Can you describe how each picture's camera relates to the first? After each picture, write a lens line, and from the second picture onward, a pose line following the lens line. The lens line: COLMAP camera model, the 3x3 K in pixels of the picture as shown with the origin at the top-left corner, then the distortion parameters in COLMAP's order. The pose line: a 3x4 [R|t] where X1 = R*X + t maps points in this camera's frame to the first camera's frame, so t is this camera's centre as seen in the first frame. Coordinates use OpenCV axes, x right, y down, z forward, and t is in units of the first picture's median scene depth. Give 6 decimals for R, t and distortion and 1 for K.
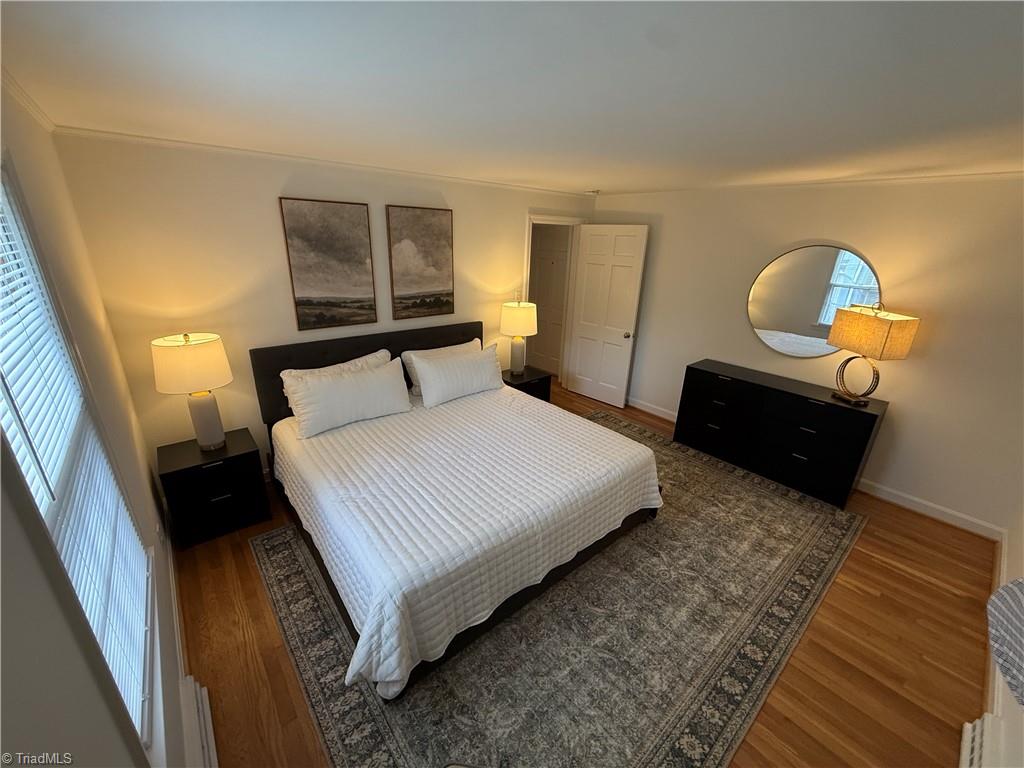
lens RADIAL K [[409.1, 0, 513.5], [0, 409.1, 385.1], [0, 0, 1]] dist [-0.000958, 0.000041]
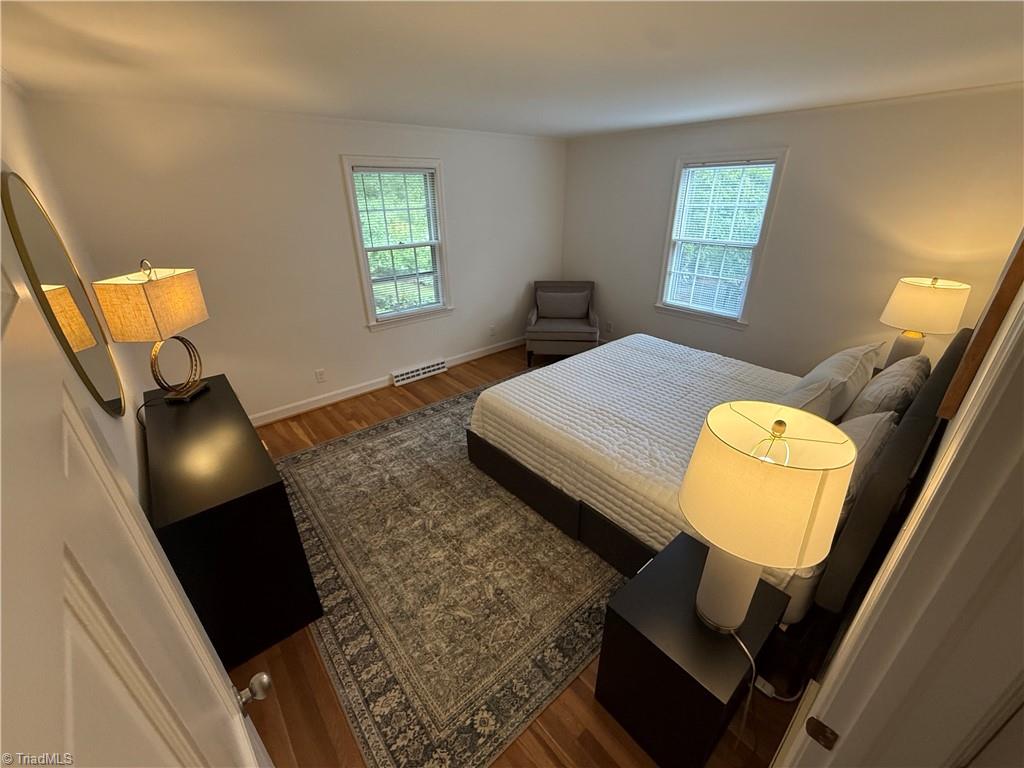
lens RADIAL K [[409.1, 0, 514.3], [0, 409.1, 383.5], [0, 0, 1]] dist [-0.000958, 0.000041]
pose [[-0.999553, -0.024089, -0.017684, 0.274184], [-0.029527, 0.705041, 0.708552, -0.600854], [-0.004600, 0.708757, -0.705437, 1.723941]]
